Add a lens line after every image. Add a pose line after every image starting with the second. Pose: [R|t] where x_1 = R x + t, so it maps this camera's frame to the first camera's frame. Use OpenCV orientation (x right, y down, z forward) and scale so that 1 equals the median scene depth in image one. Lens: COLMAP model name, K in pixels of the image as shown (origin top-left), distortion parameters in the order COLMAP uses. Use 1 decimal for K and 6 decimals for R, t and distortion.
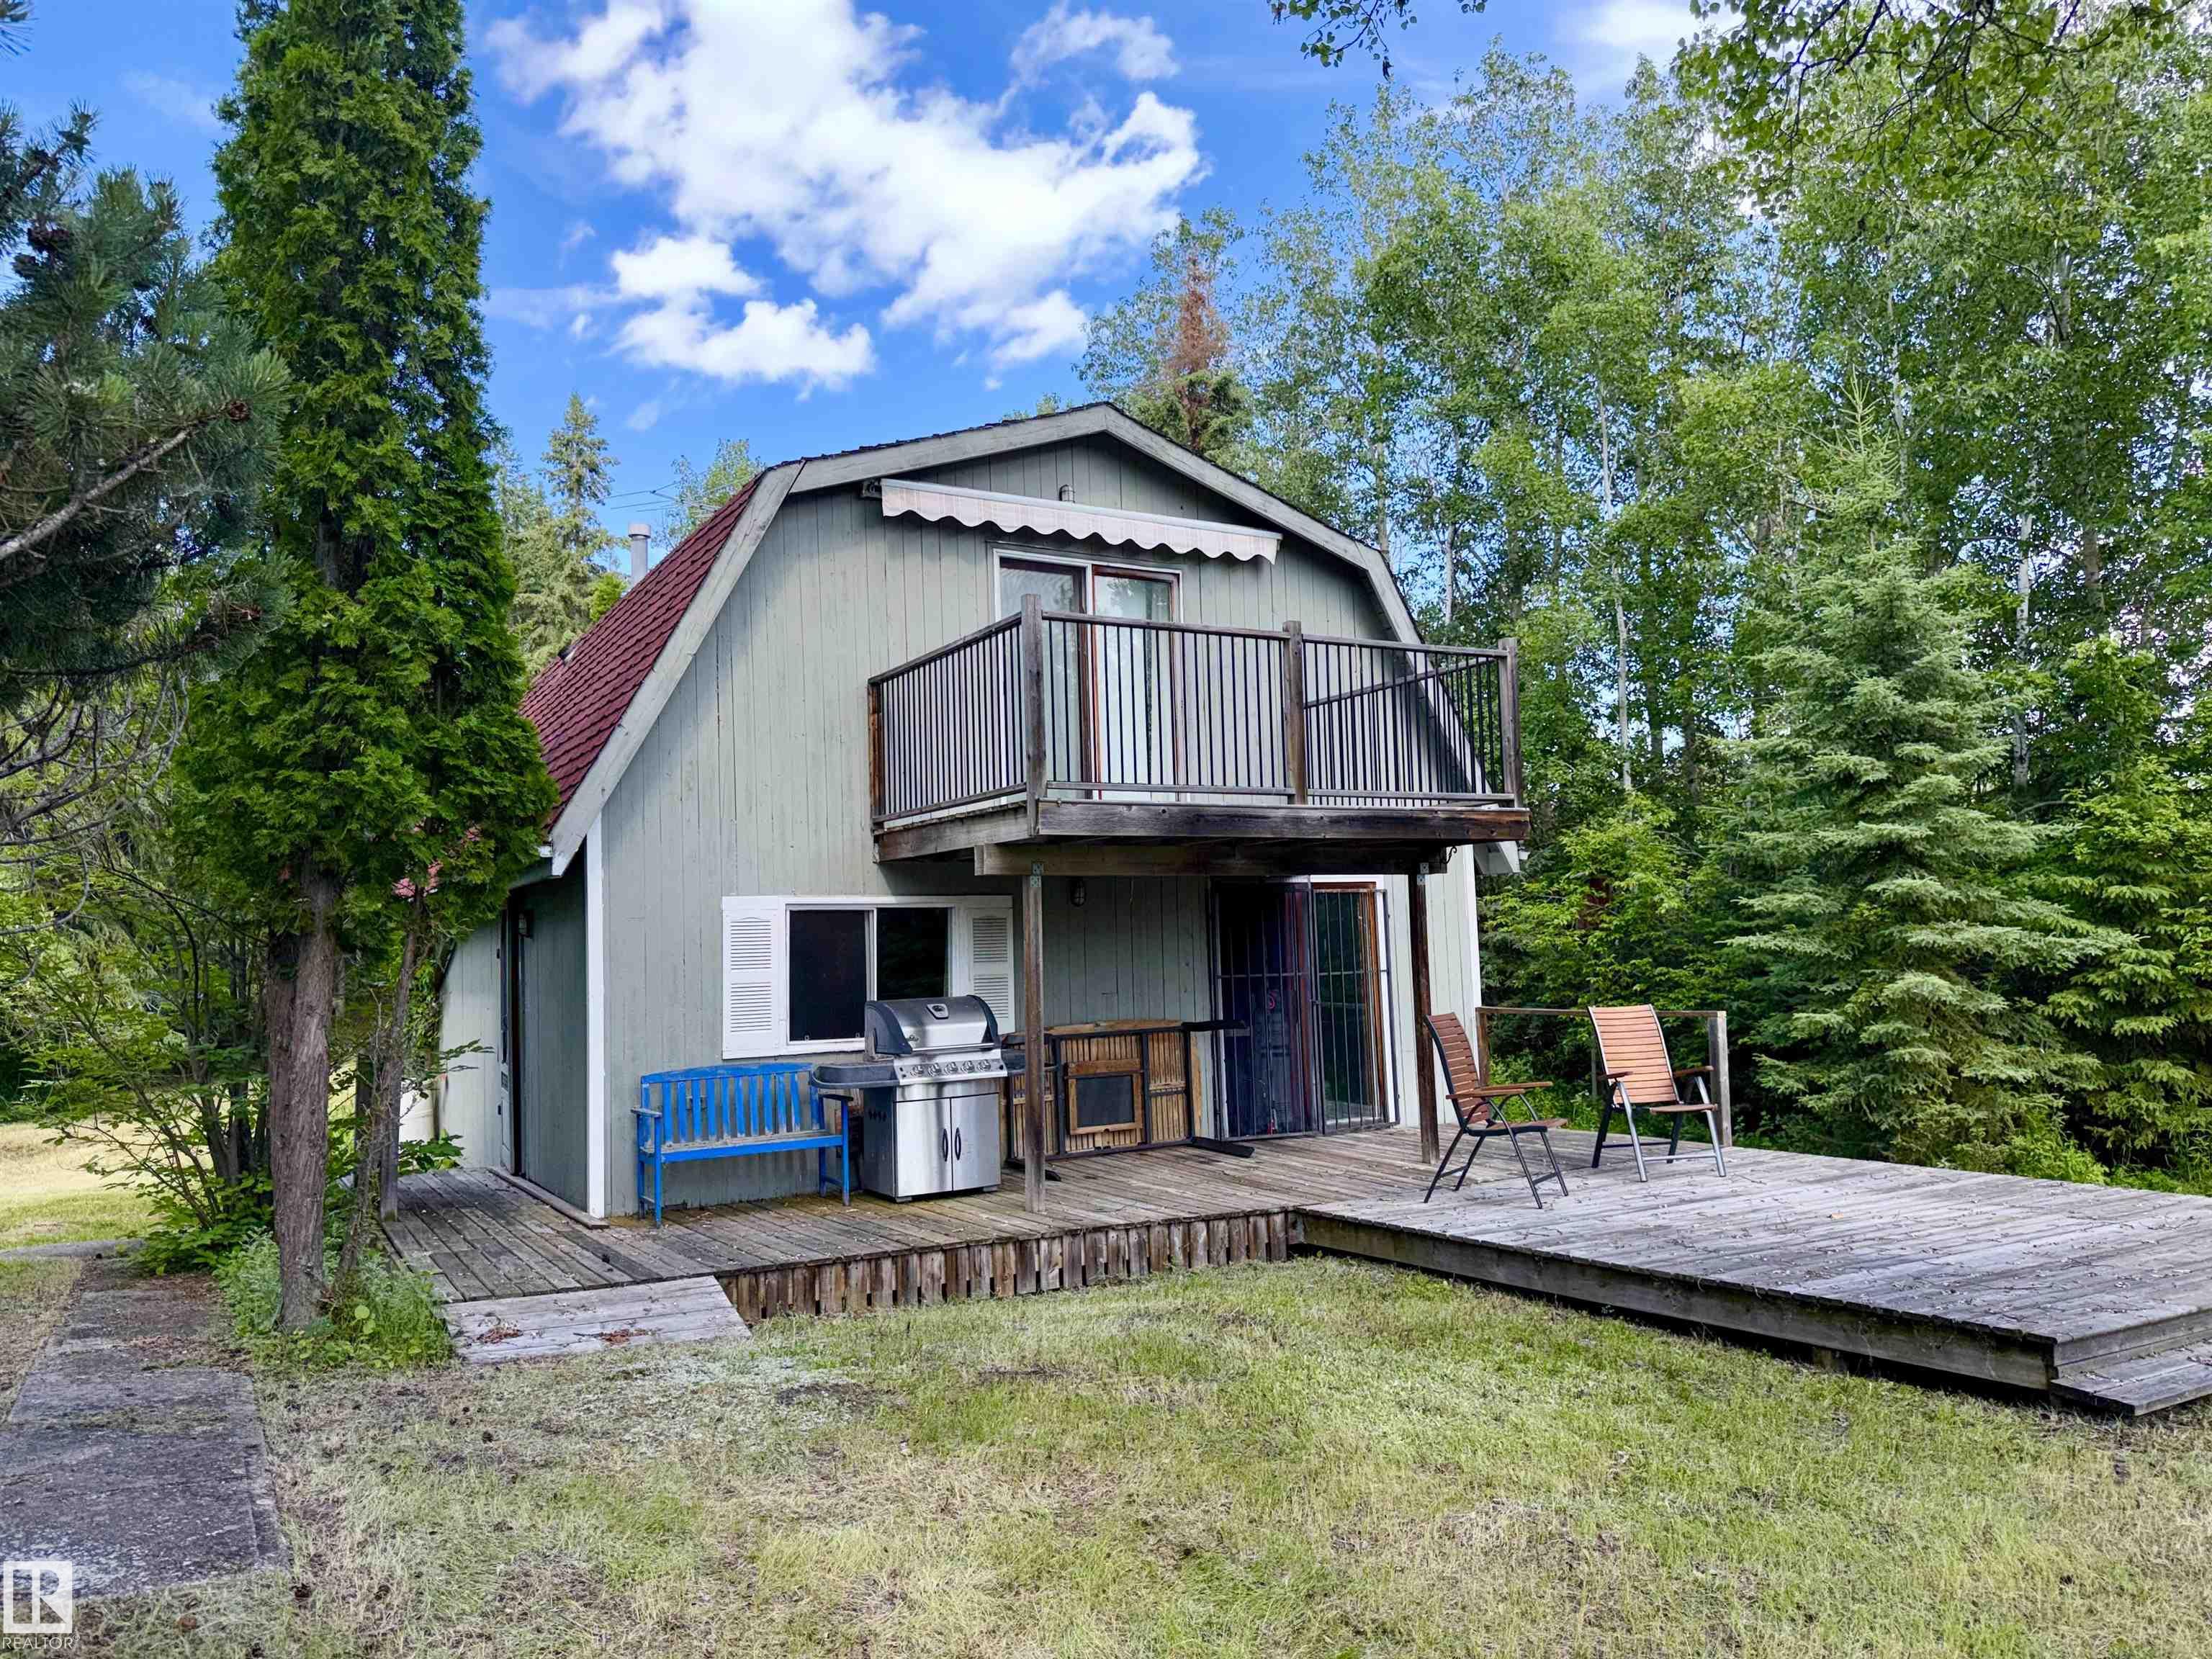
lens RADIAL K [[1539.3, 0, 1113.3], [0, 1539.3, 834.2], [0, 0, 1]] dist [0.094950, -0.122902]
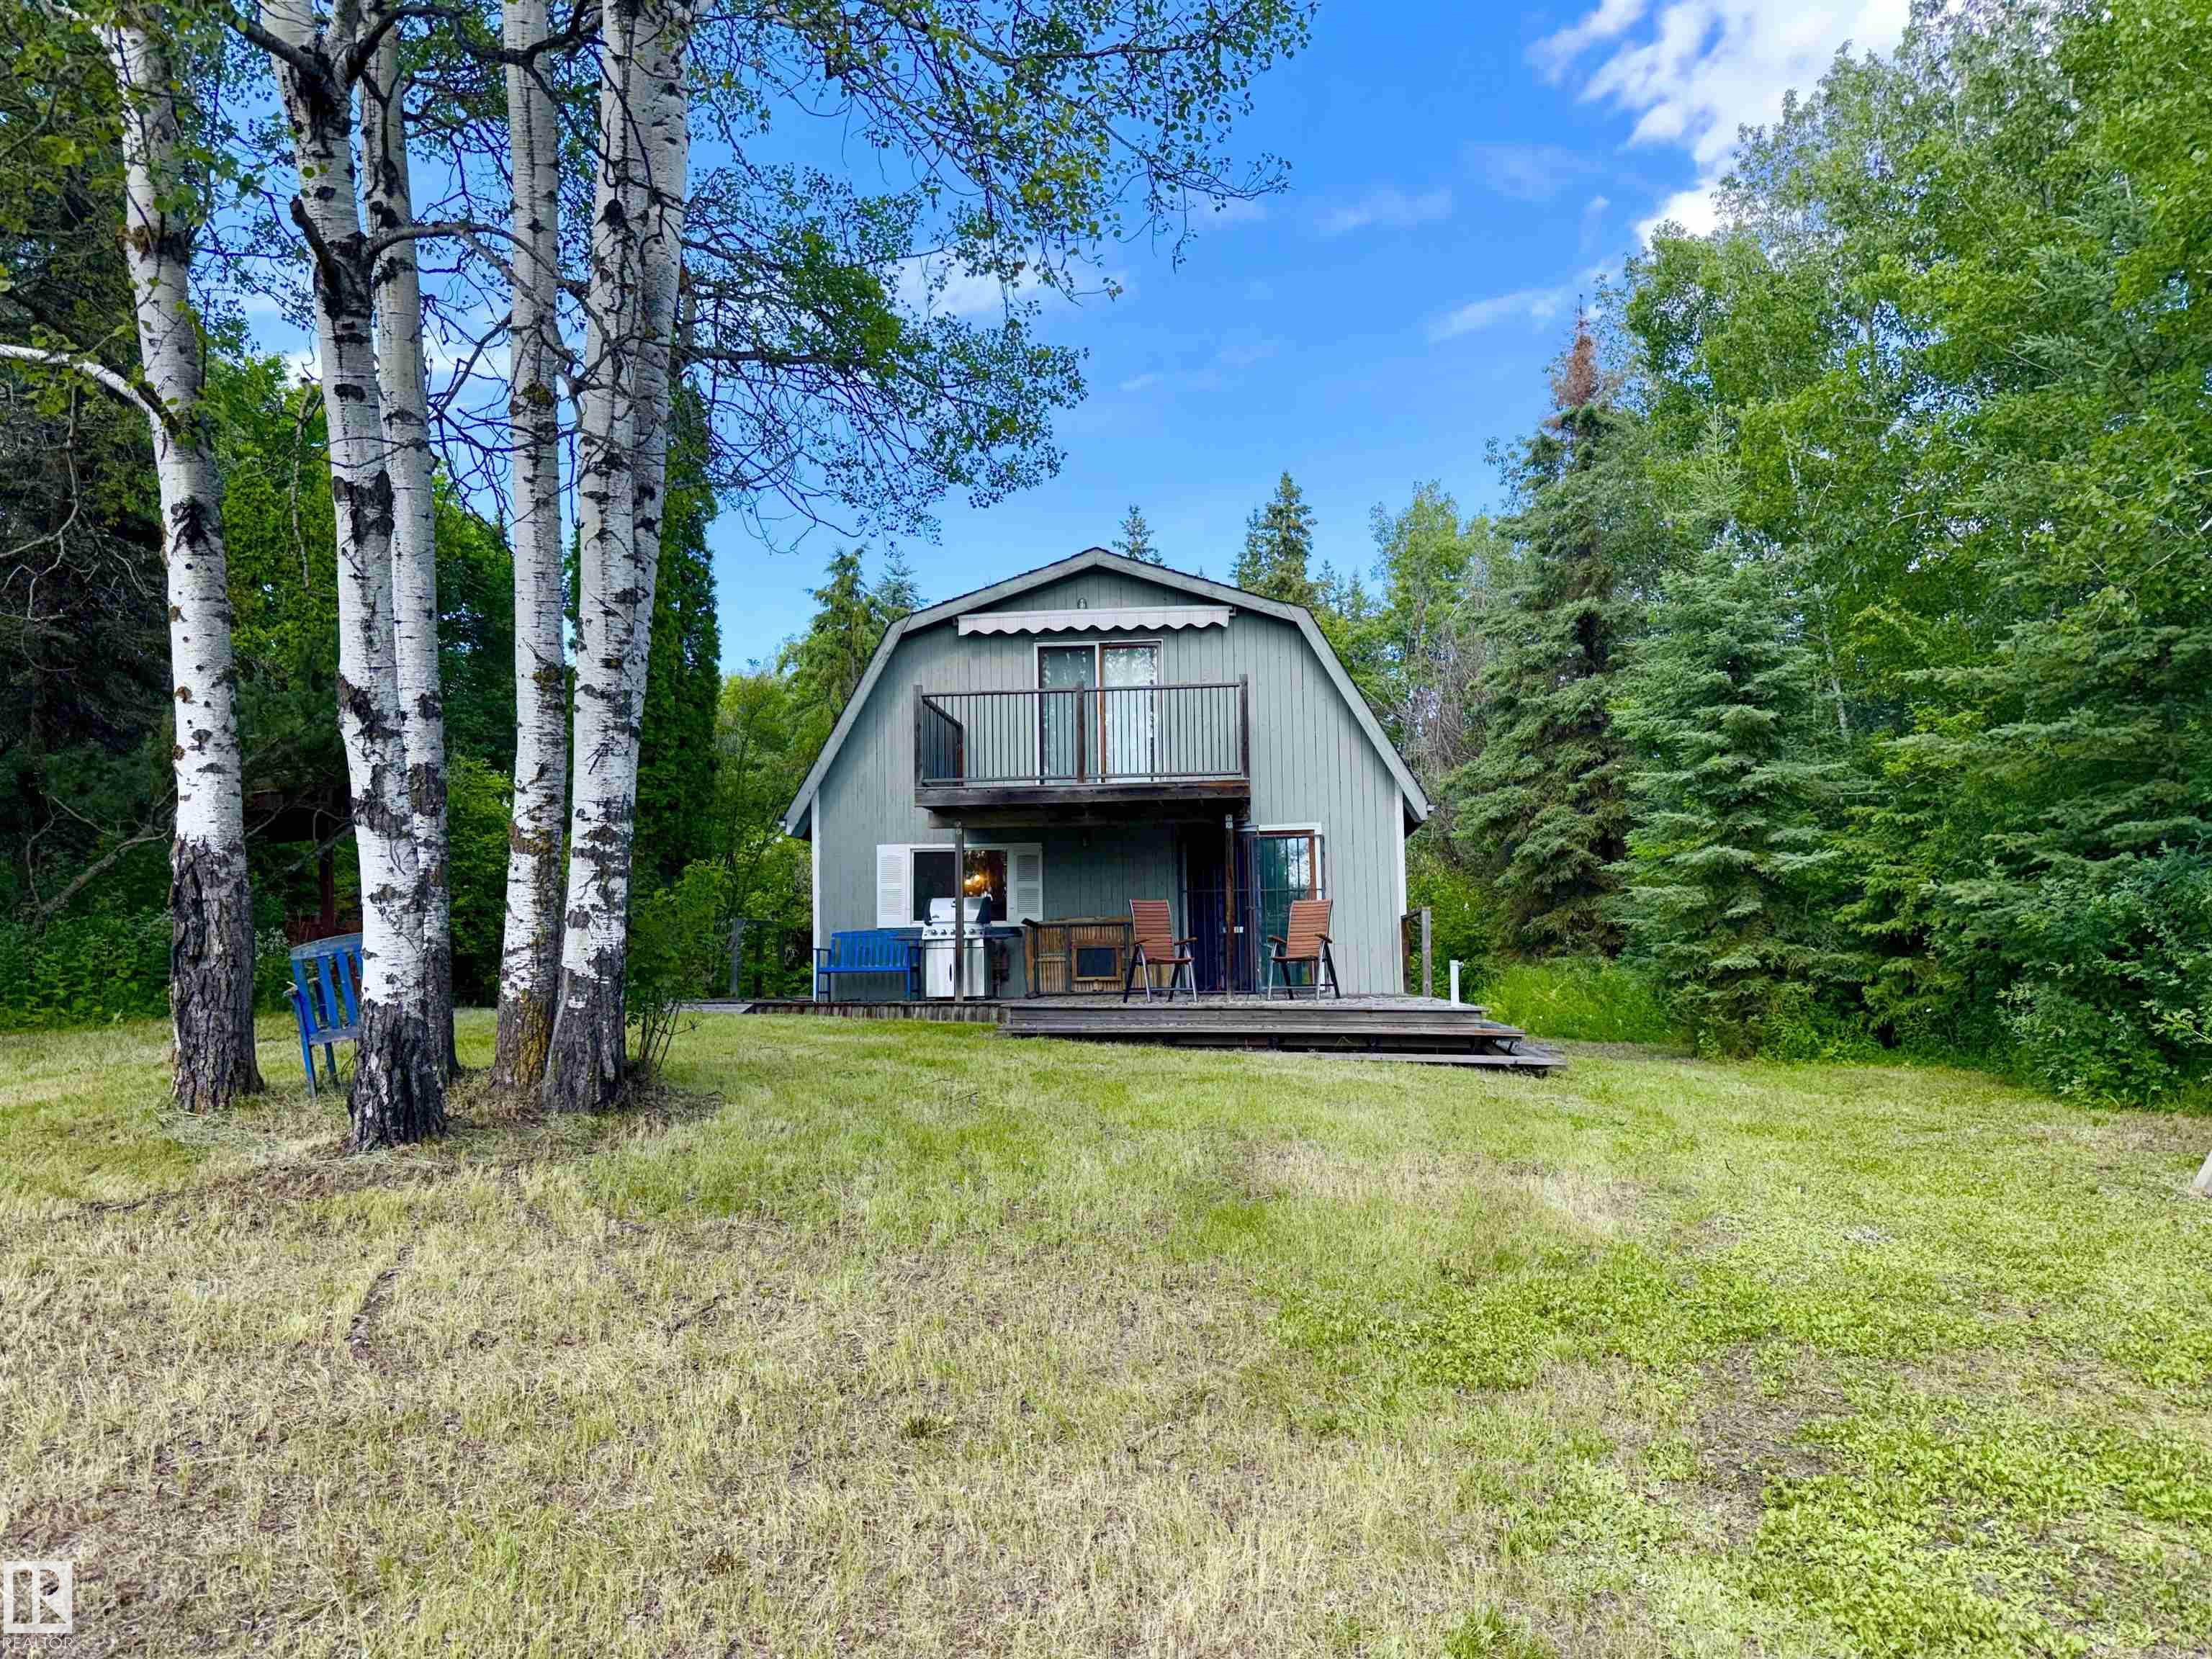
lens RADIAL K [[1552.0, 0, 1110.9], [0, 1552.0, 843.8], [0, 0, 1]] dist [0.007887, -0.004589]
pose [[0.815417, -0.026926, -0.578248, 1.025340], [0.032845, 0.999460, -0.000224, 0.045146], [0.577942, -0.018810, 0.815861, -0.386948]]
